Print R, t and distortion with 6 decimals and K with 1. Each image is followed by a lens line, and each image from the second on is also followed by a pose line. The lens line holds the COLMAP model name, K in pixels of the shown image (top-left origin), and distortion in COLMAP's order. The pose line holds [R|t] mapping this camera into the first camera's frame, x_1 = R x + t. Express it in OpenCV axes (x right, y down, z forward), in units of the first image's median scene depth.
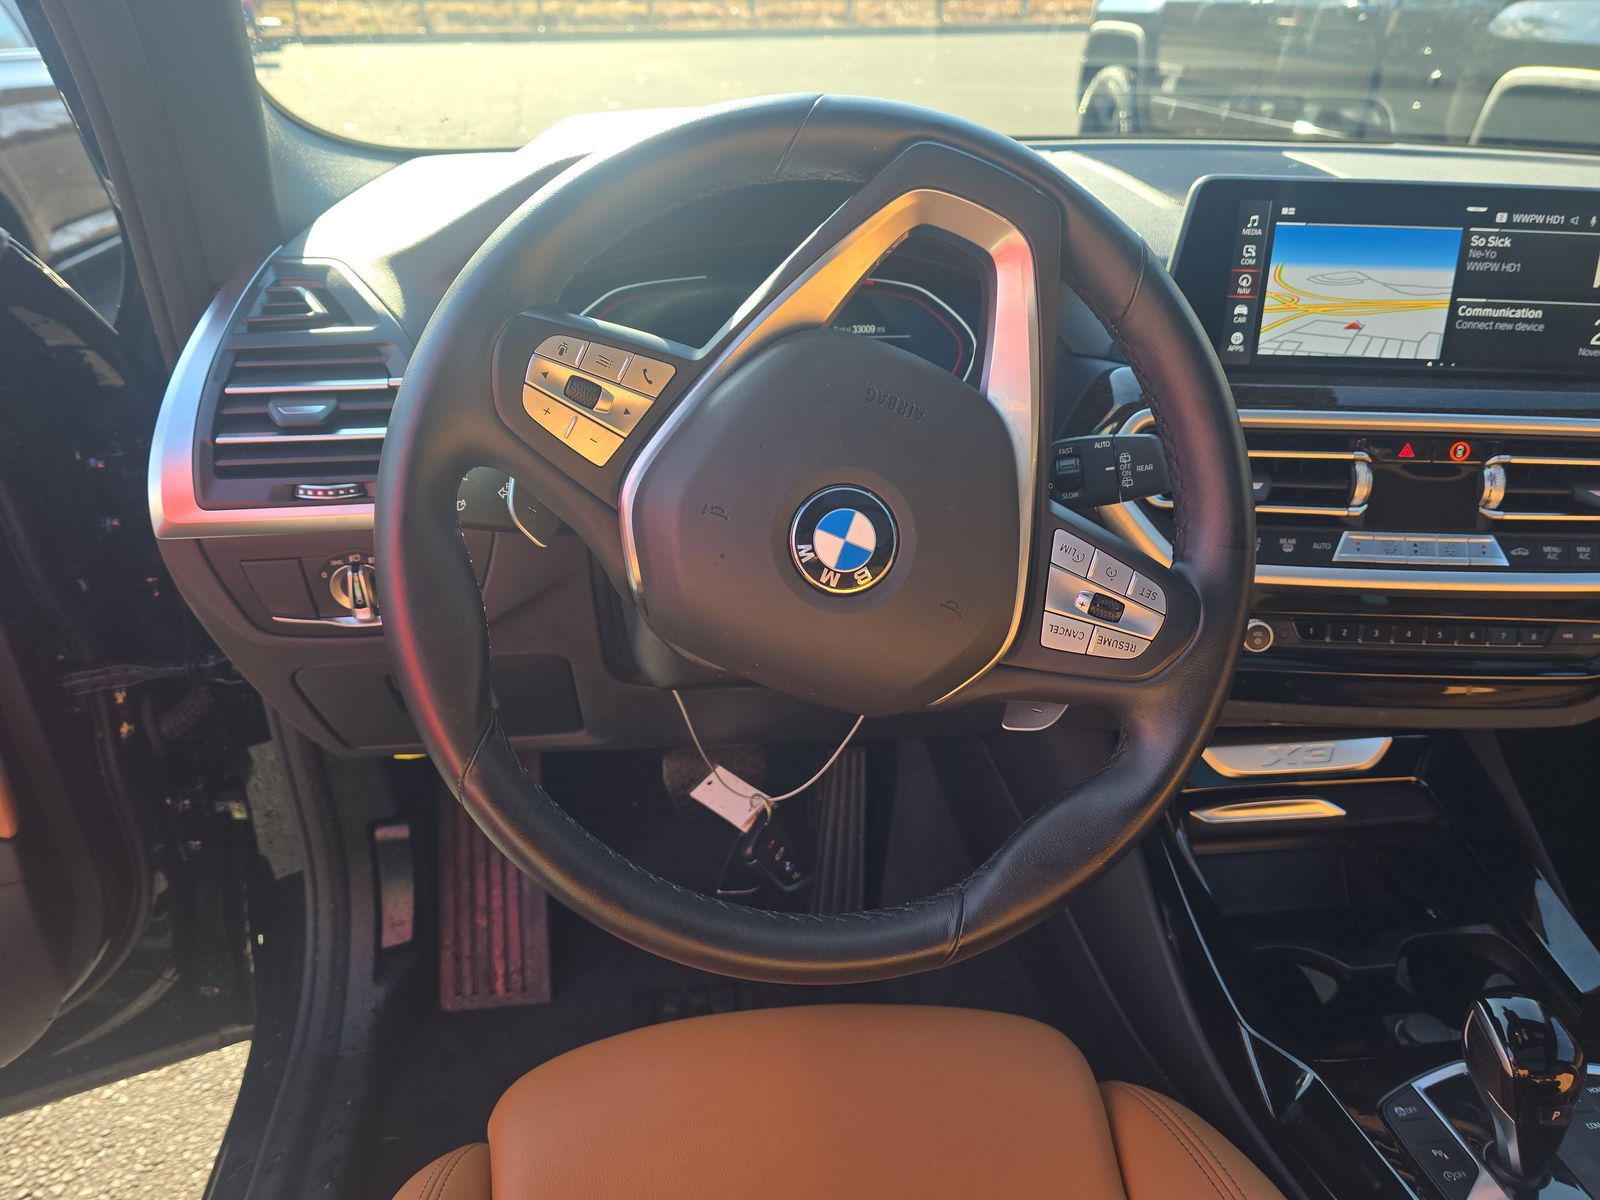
lens RADIAL K [[1057.1, 0, 799.1], [0, 1057.1, 600.3], [0, 0, 1]] dist [0.009414, -0.015420]
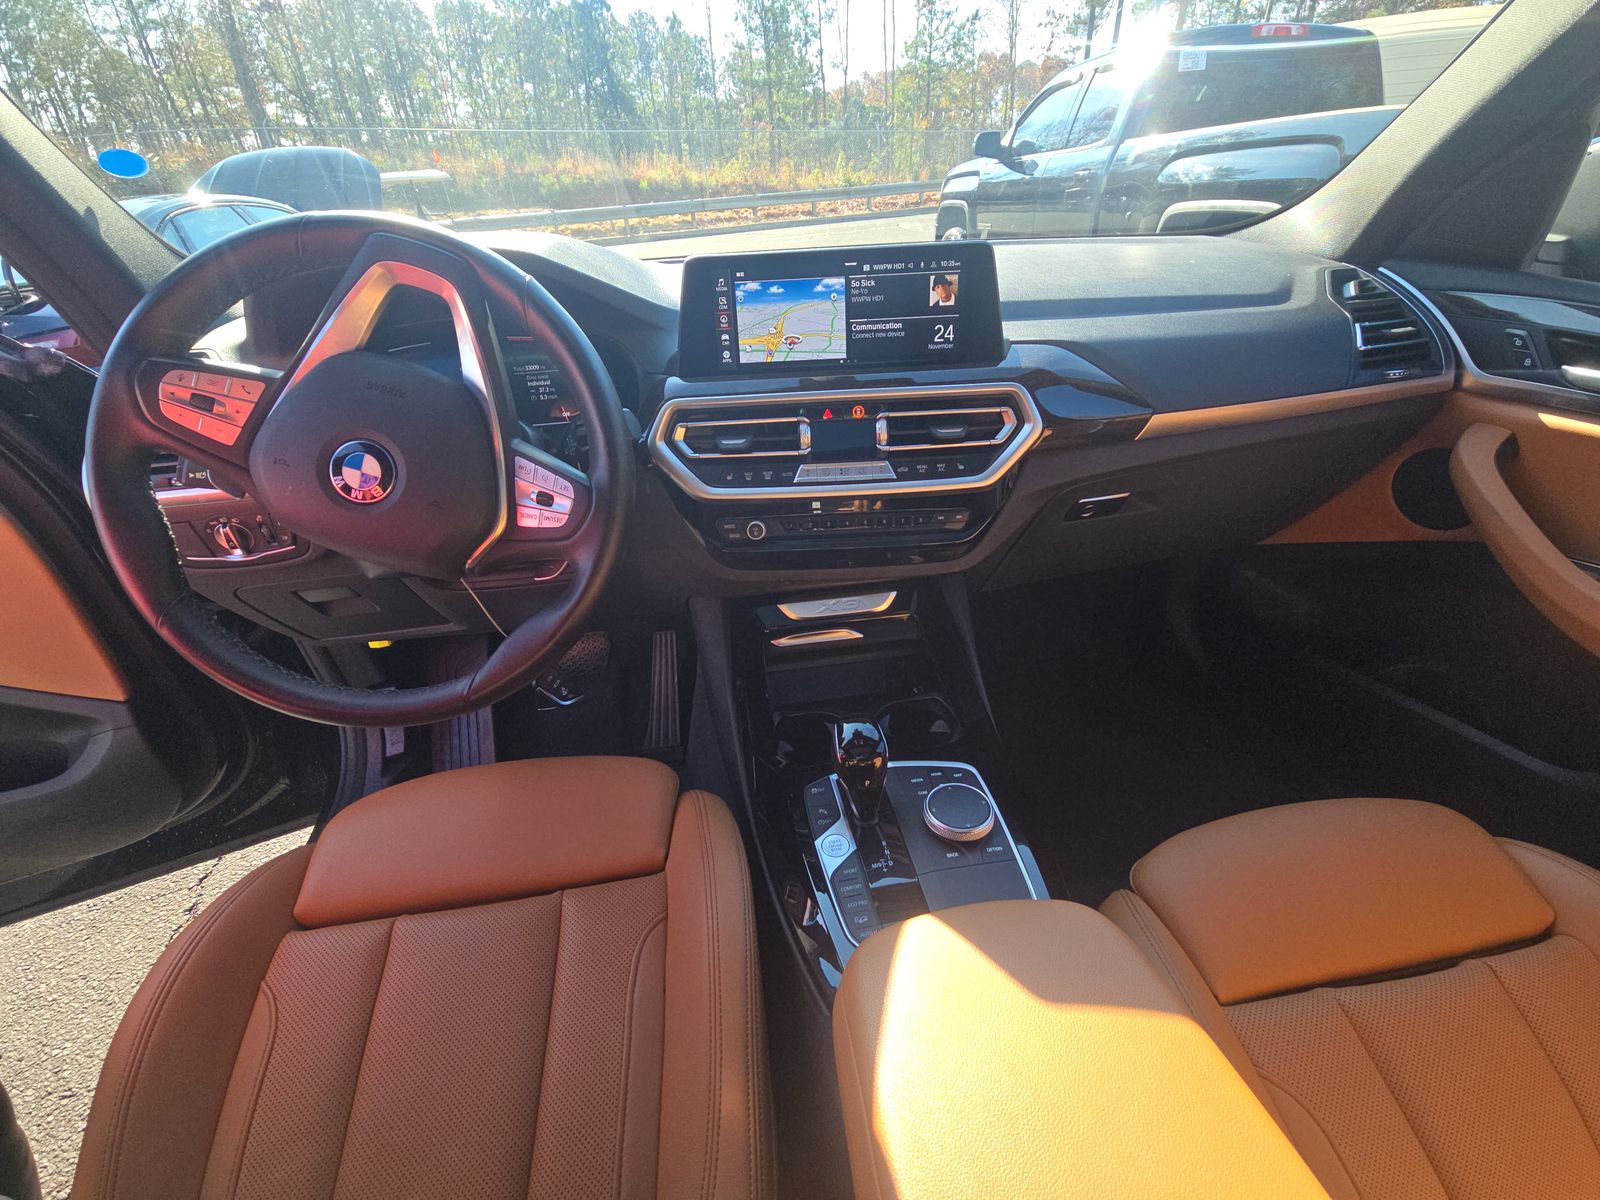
lens RADIAL K [[627.1, 0, 800.3], [0, 627.1, 600.5], [0, 0, 1]] dist [-0.001672, 0.000124]
pose [[0.997397, -0.067323, -0.025833, 0.534230], [0.068469, 0.996574, 0.046394, 0.107433], [0.022621, -0.048042, 0.998589, -0.019731]]
